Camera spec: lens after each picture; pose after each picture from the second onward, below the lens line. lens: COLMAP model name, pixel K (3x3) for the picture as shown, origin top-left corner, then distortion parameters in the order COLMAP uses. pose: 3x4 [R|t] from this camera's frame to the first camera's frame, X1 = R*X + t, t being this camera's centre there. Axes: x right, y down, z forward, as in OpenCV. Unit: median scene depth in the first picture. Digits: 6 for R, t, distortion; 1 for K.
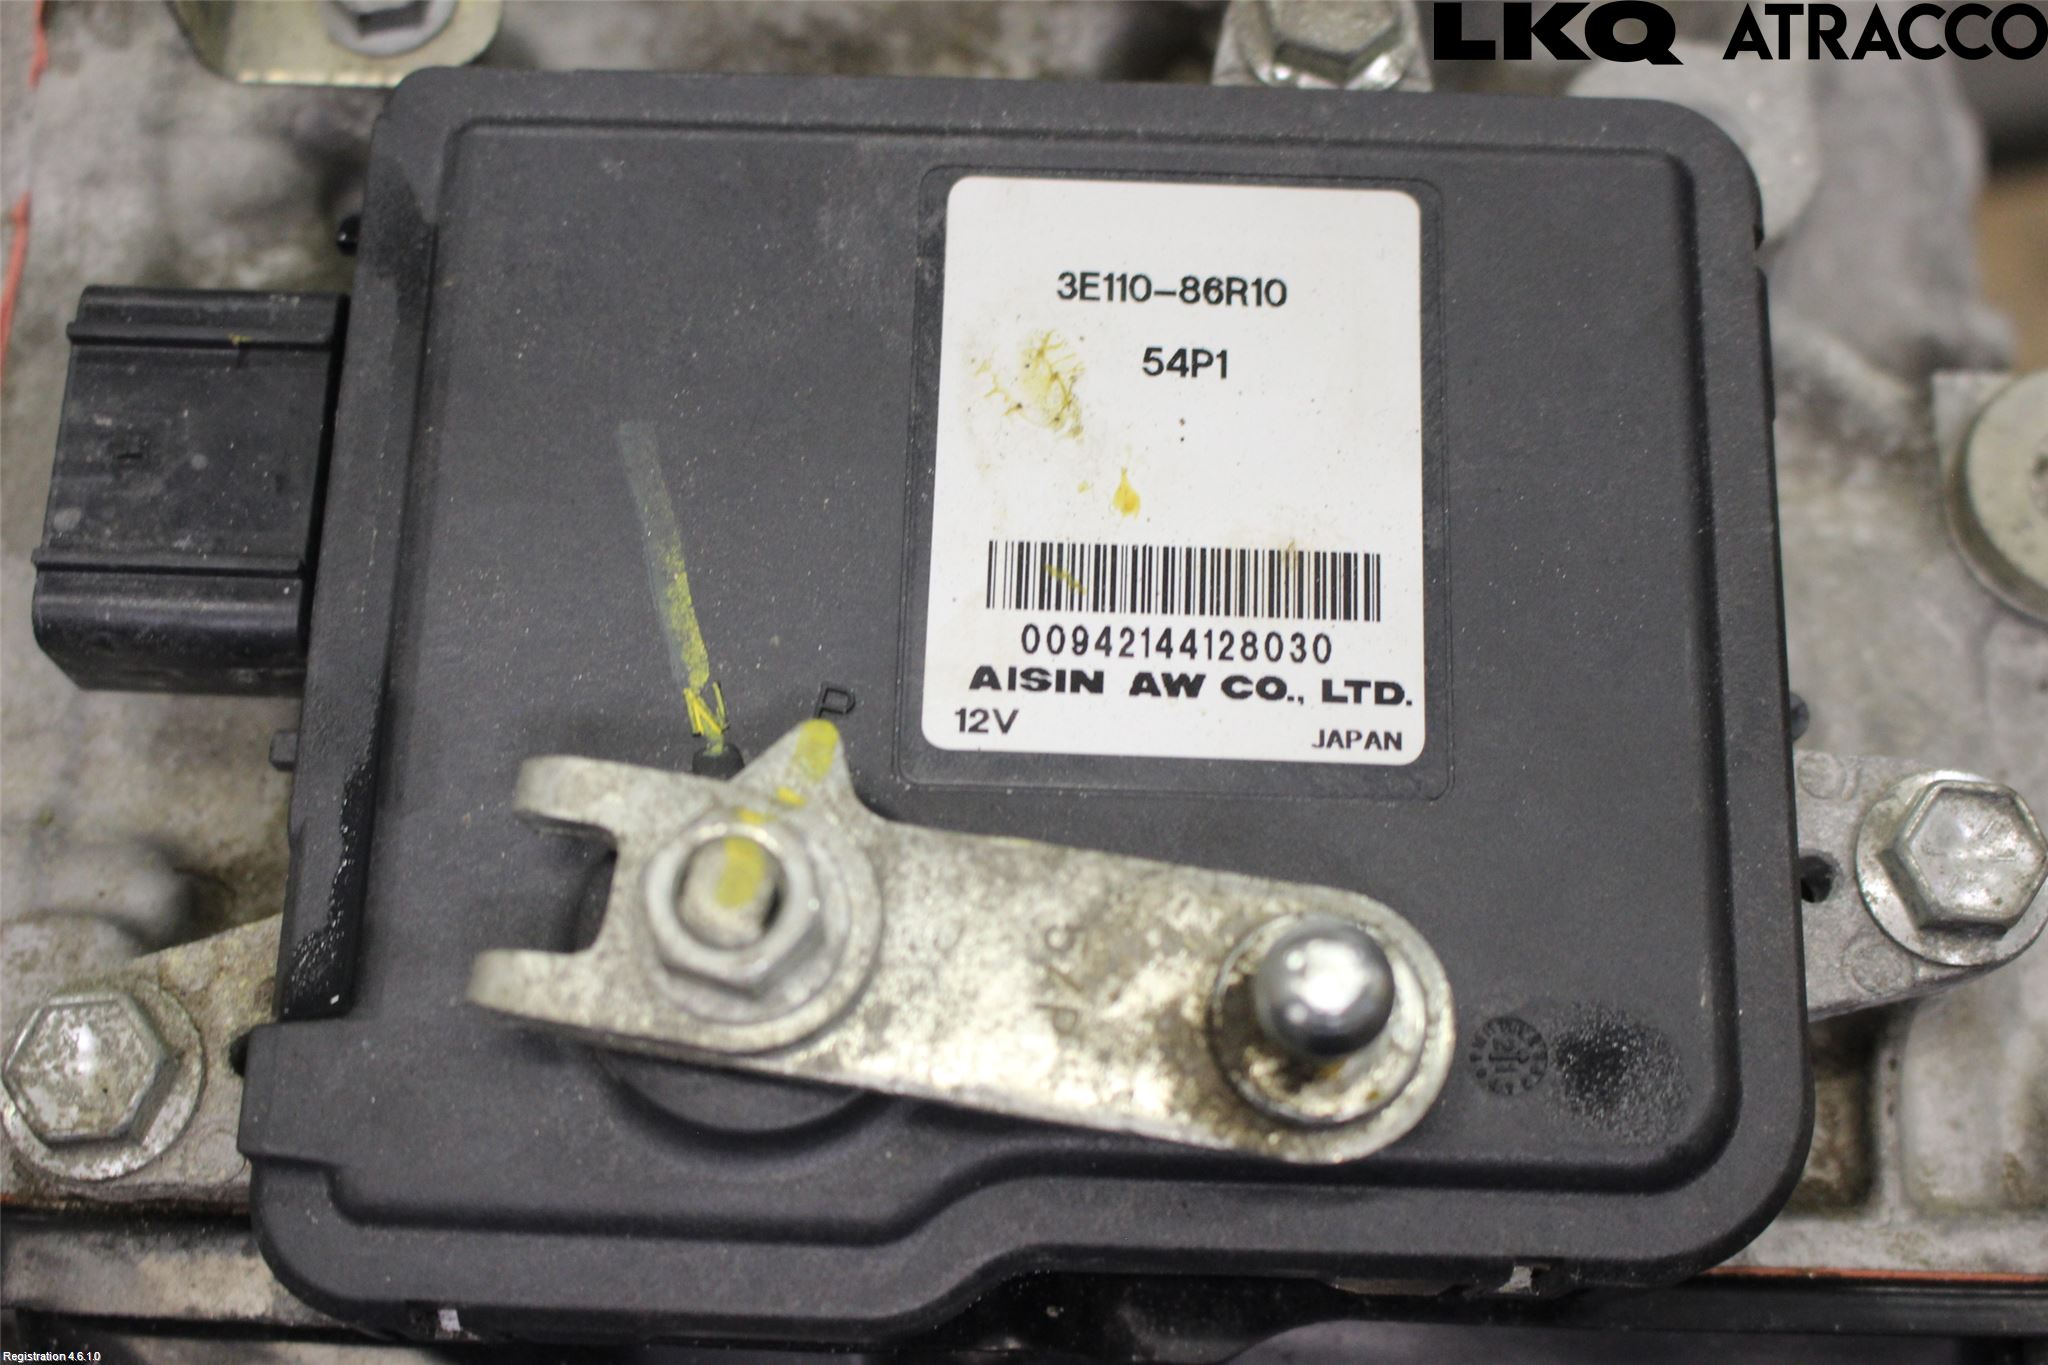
lens RADIAL K [[2954.4, 0, 1024.0], [0, 2954.4, 682.5], [0, 0, 1]] dist [-0.028449, -0.071798]
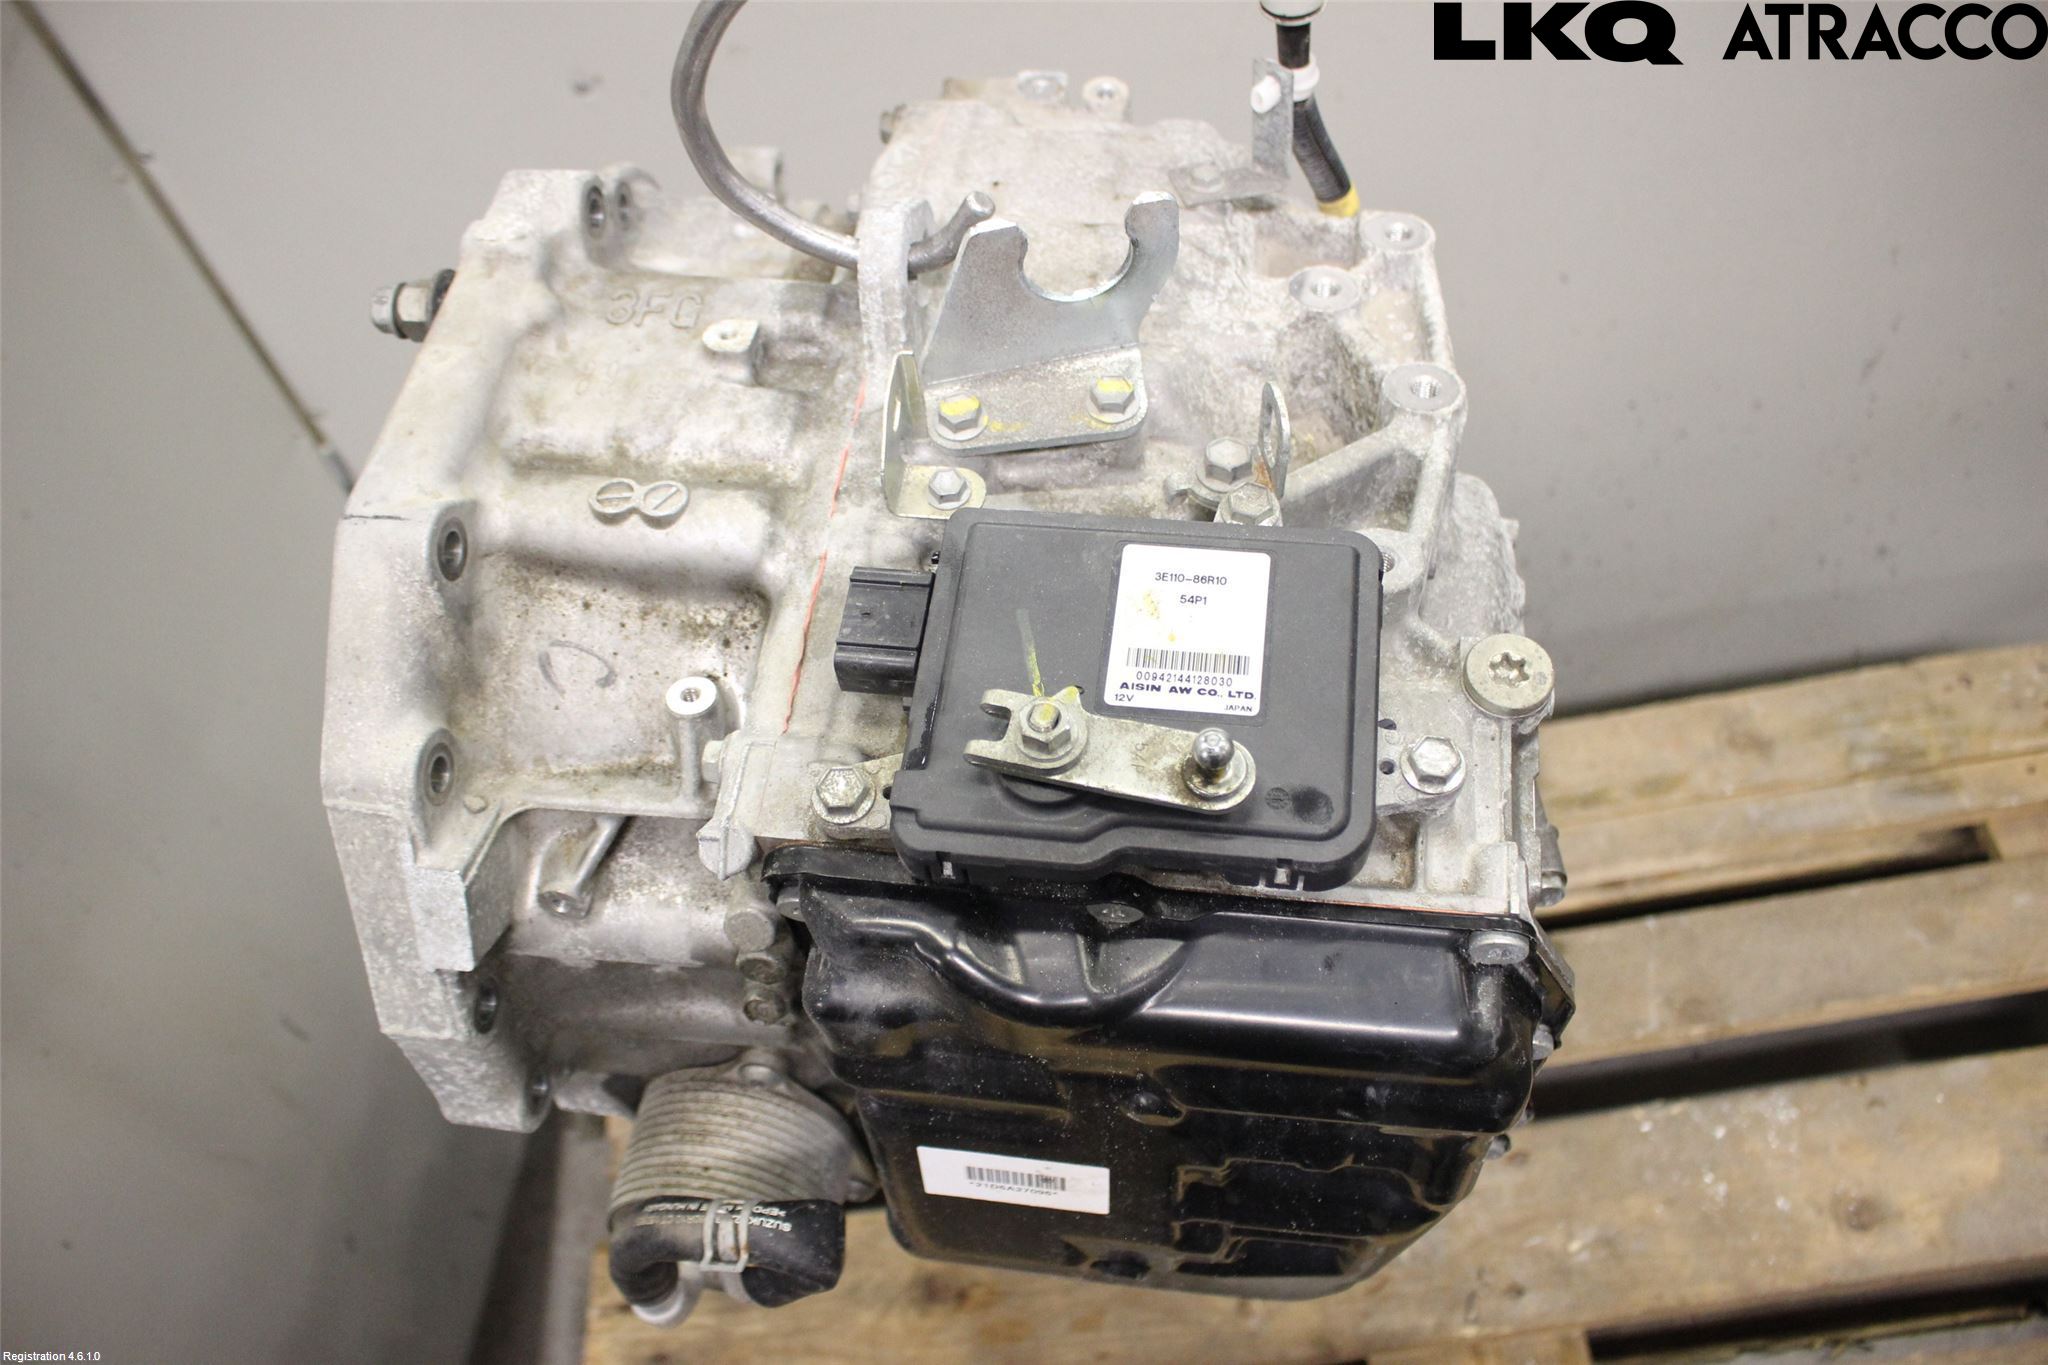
lens RADIAL K [[2192.5, 0, 1024.0], [0, 2192.5, 682.5], [0, 0, 1]] dist [-0.002948, 0.000481]
pose [[0.993171, 0.044385, -0.107893, 0.136395], [-0.069008, 0.969169, -0.236535, 0.570423], [0.094068, 0.242366, 0.965614, -1.333541]]
